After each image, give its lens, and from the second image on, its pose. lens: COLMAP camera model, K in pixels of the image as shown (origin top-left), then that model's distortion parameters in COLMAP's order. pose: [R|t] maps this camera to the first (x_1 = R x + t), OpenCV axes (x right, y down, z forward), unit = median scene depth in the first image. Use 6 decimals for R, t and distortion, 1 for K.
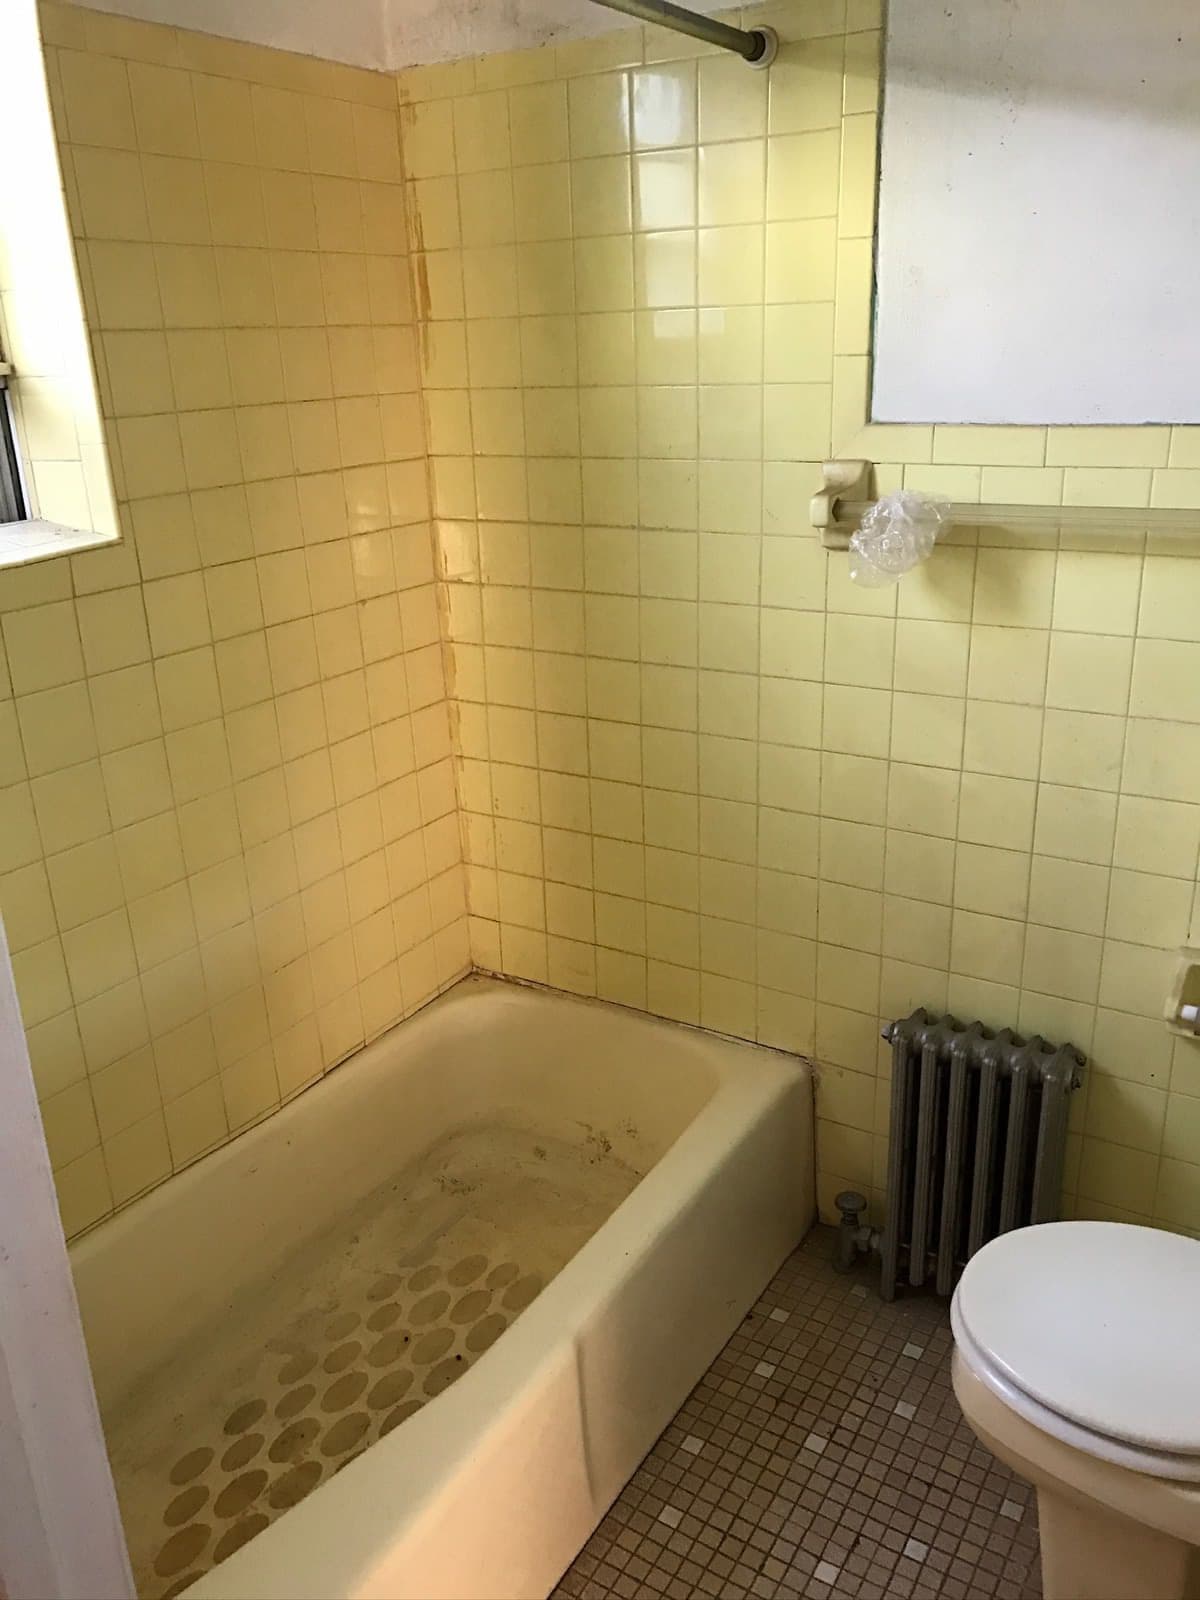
lens RADIAL K [[1305.2, 0, 600.0], [0, 1305.2, 800.0], [0, 0, 1]] dist [0.010977, 0.003687]
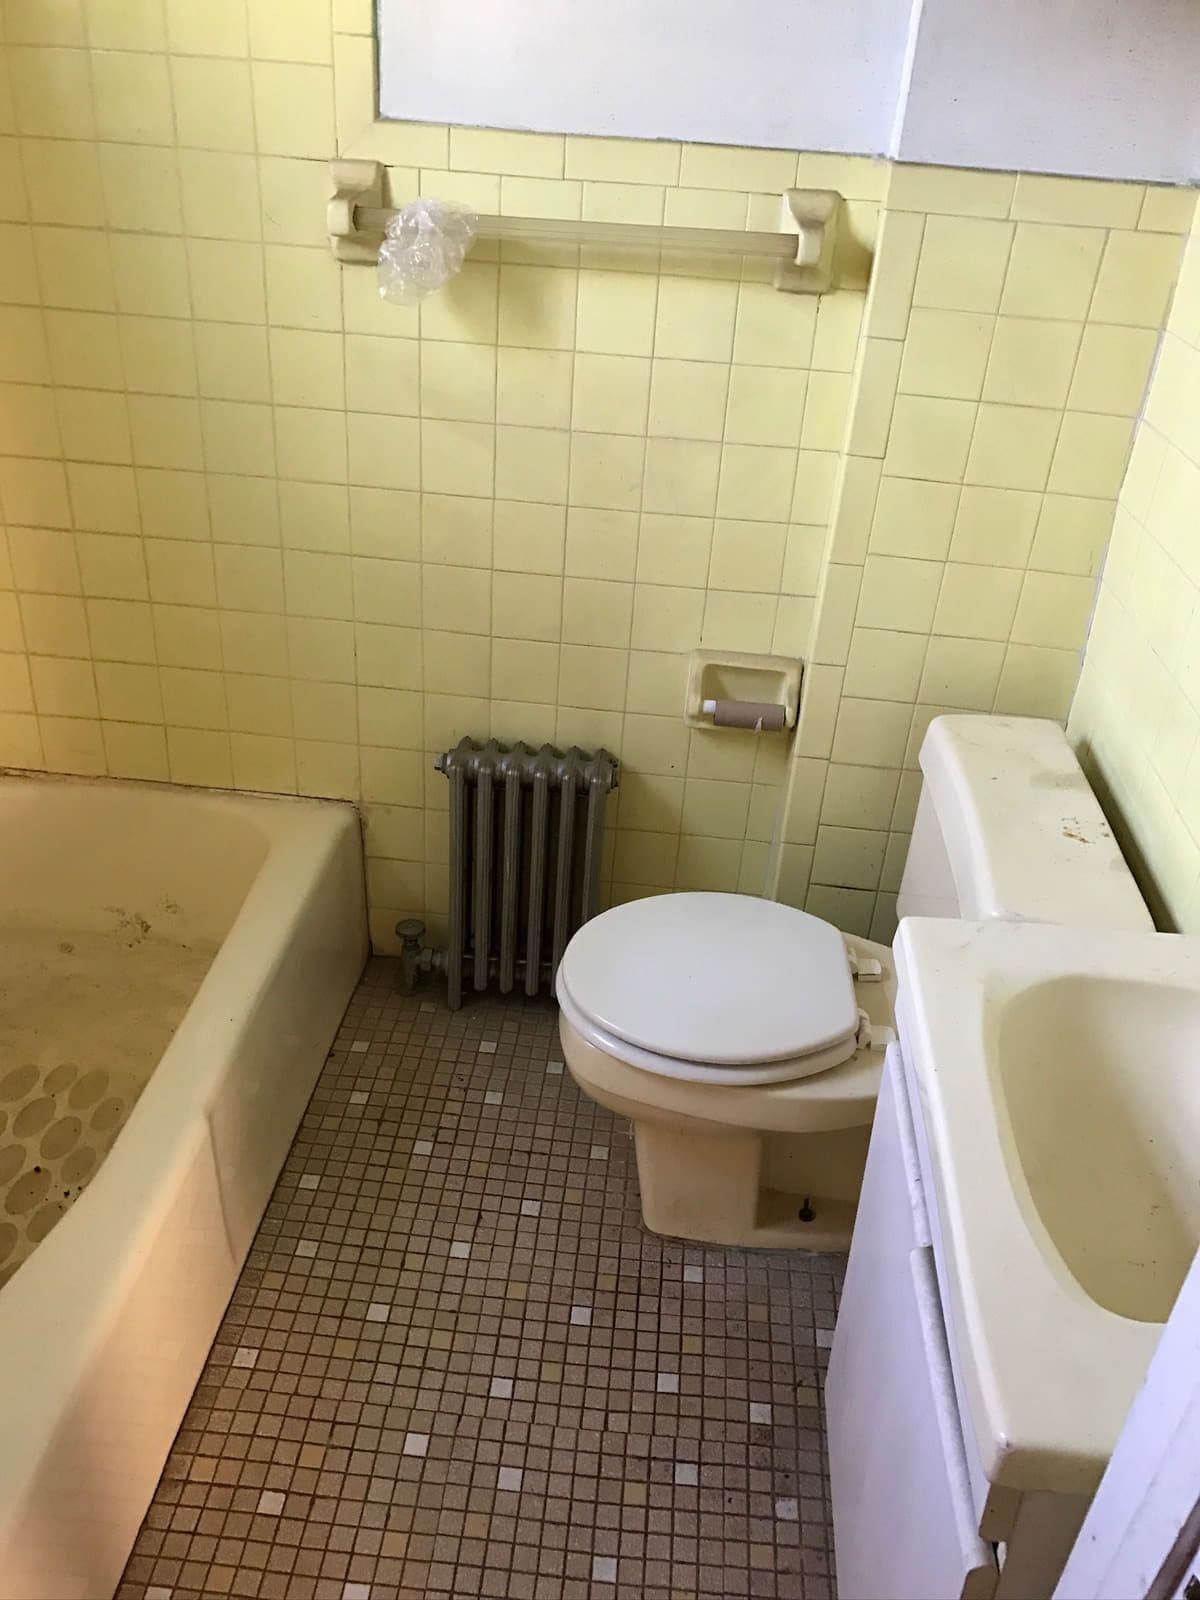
lens RADIAL K [[1305.2, 0, 600.0], [0, 1305.2, 800.0], [0, 0, 1]] dist [0.010977, 0.003687]
pose [[0.886182, -0.153234, 0.437264, -0.131103], [0.067402, 0.976325, 0.205540, 0.003114], [-0.458408, -0.152674, 0.875530, 0.040048]]
